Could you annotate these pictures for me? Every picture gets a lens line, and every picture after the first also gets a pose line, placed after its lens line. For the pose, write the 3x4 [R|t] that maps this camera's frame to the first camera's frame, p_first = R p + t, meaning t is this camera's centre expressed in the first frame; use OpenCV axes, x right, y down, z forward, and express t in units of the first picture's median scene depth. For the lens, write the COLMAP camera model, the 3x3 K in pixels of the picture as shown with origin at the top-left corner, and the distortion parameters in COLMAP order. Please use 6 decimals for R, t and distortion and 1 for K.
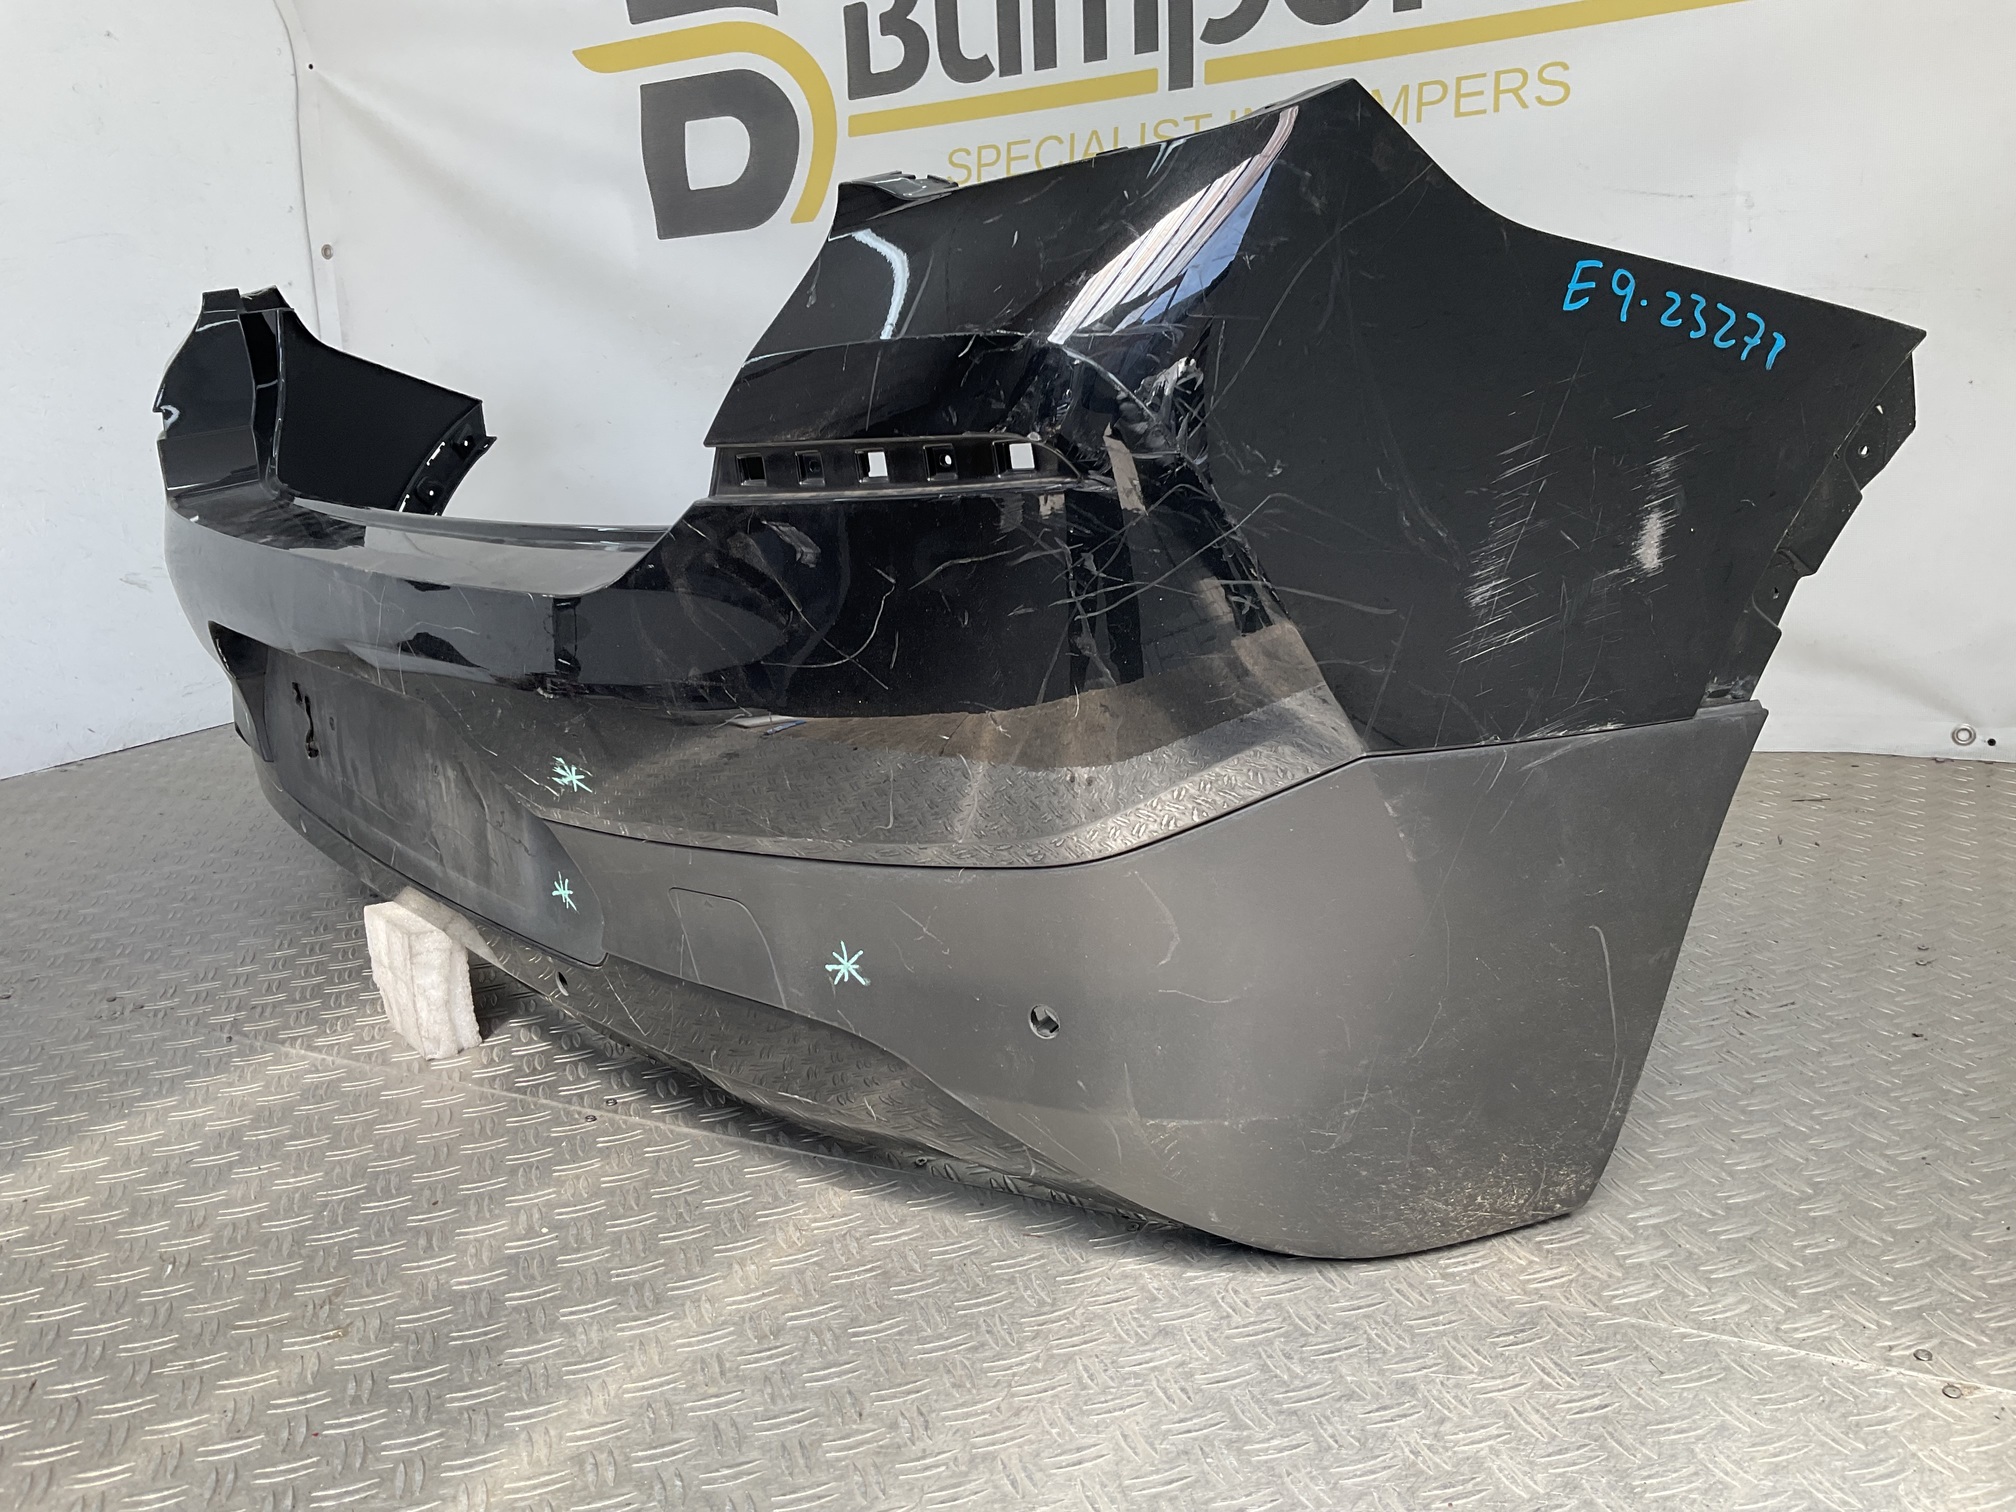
lens RADIAL K [[1675.2, 0, 1002.5], [0, 1675.2, 764.4], [0, 0, 1]] dist [0.080269, -0.150008]
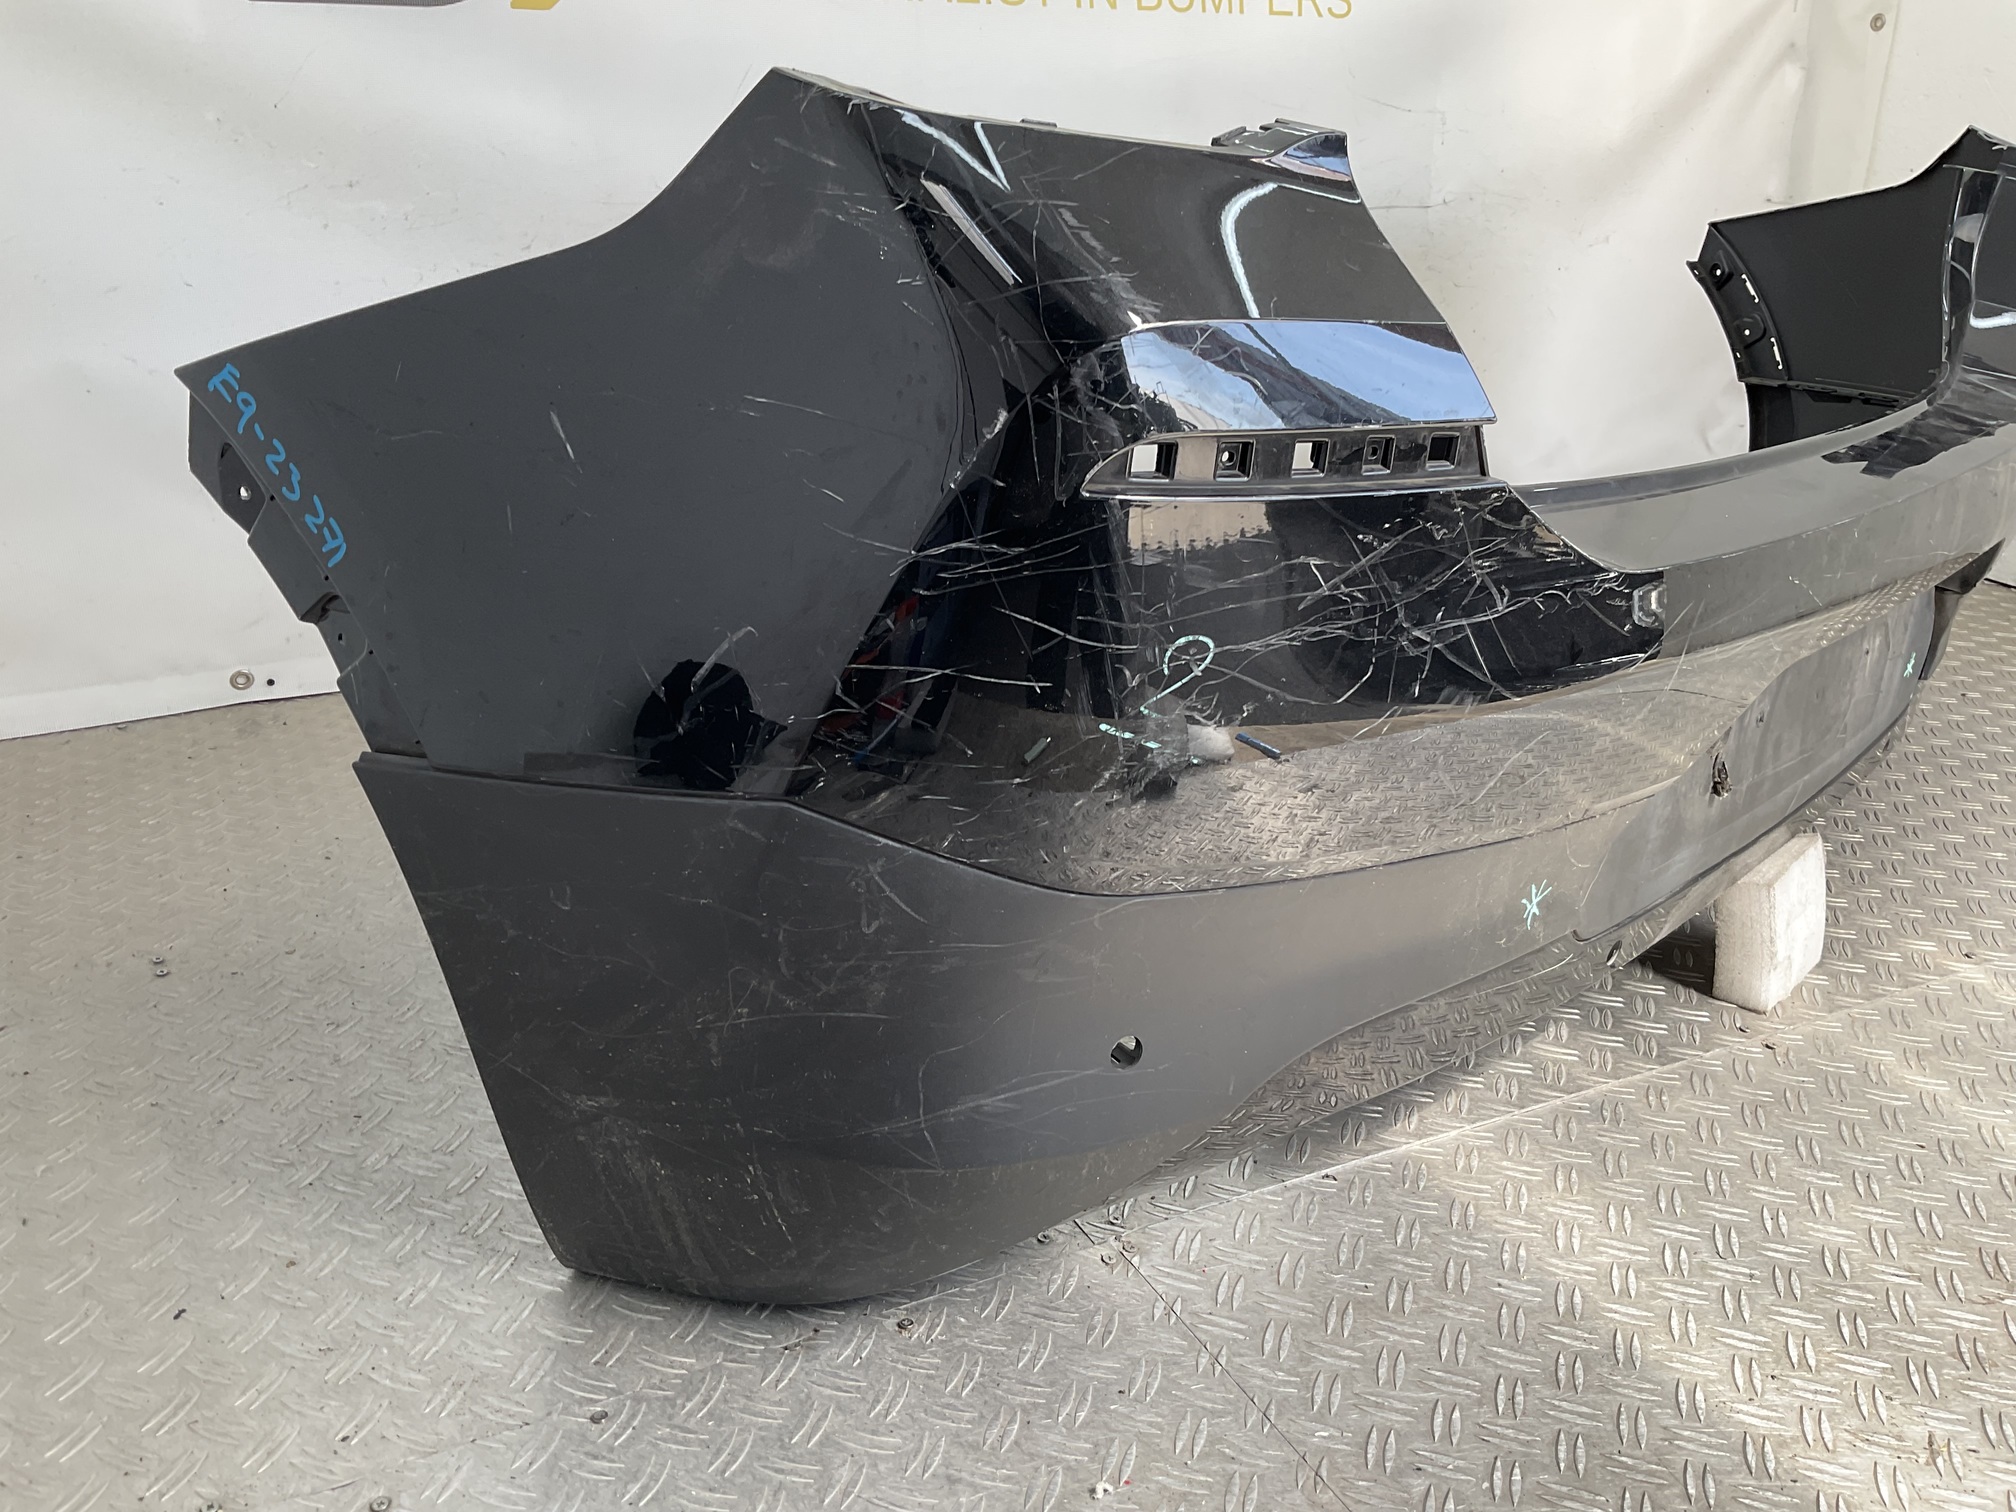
lens RADIAL K [[1675.2, 0, 1002.8], [0, 1675.2, 744.1], [0, 0, 1]] dist [0.080269, -0.150008]
pose [[0.559663, -0.220332, 0.798894, -0.833671], [0.140288, 0.975285, 0.170702, -0.132719], [-0.816760, 0.016540, 0.576740, 0.520629]]
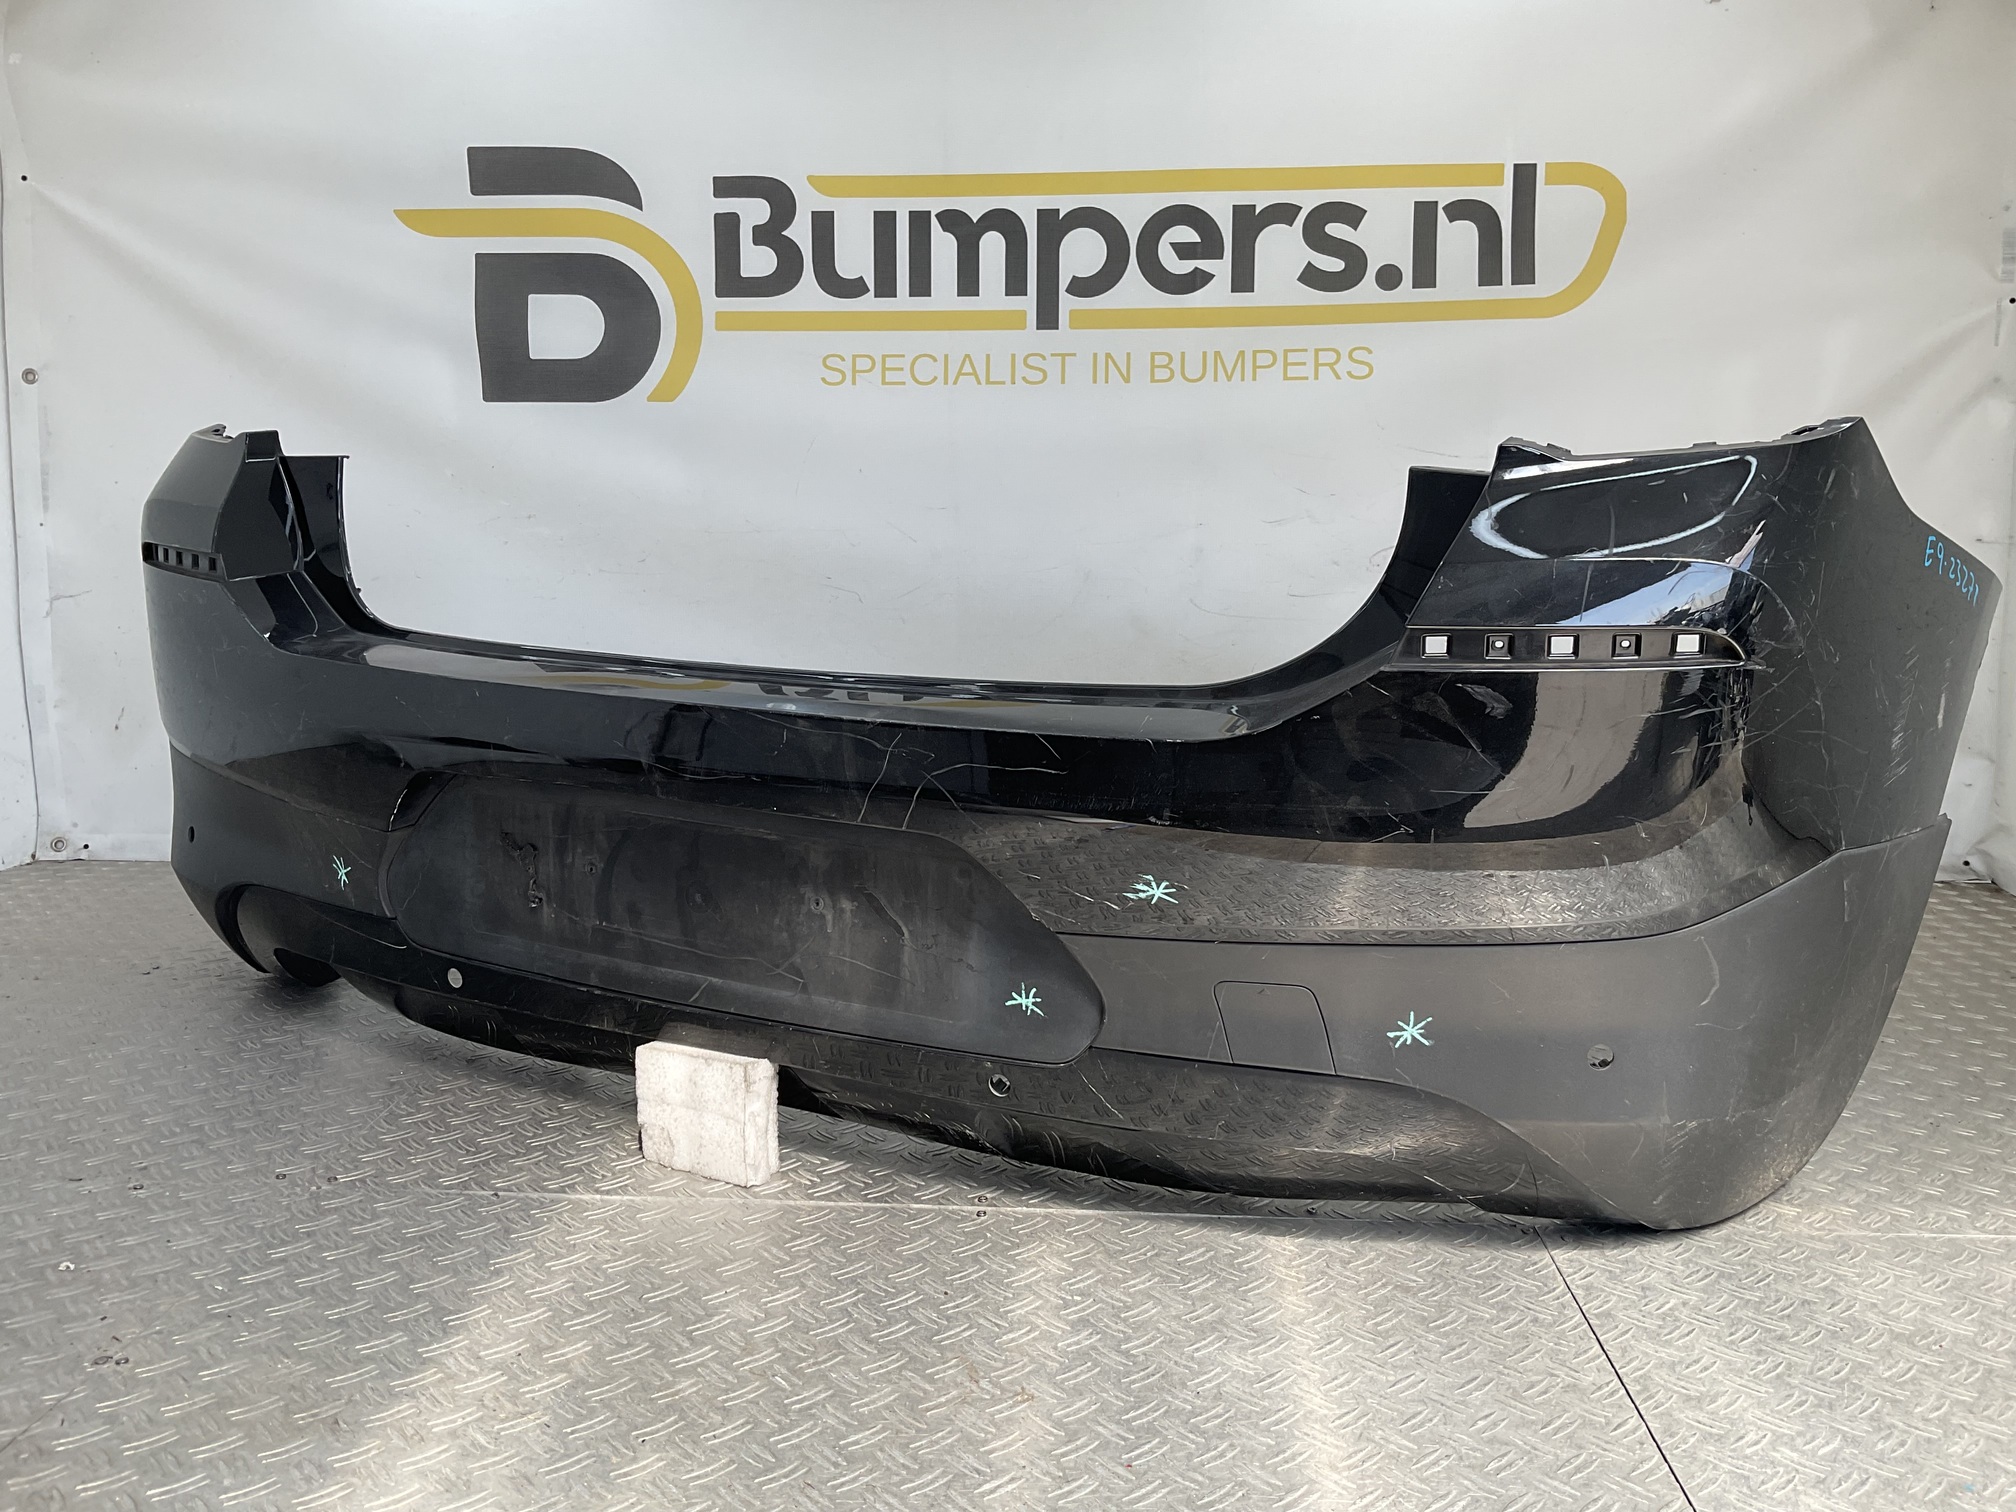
lens RADIAL K [[1675.2, 0, 1004.8], [0, 1675.2, 756.1], [0, 0, 1]] dist [0.080269, -0.150008]
pose [[0.907687, 0.005271, 0.419616, -0.458385], [0.039028, 0.994527, -0.096915, 0.012391], [-0.417830, 0.104345, 0.902513, -0.023220]]
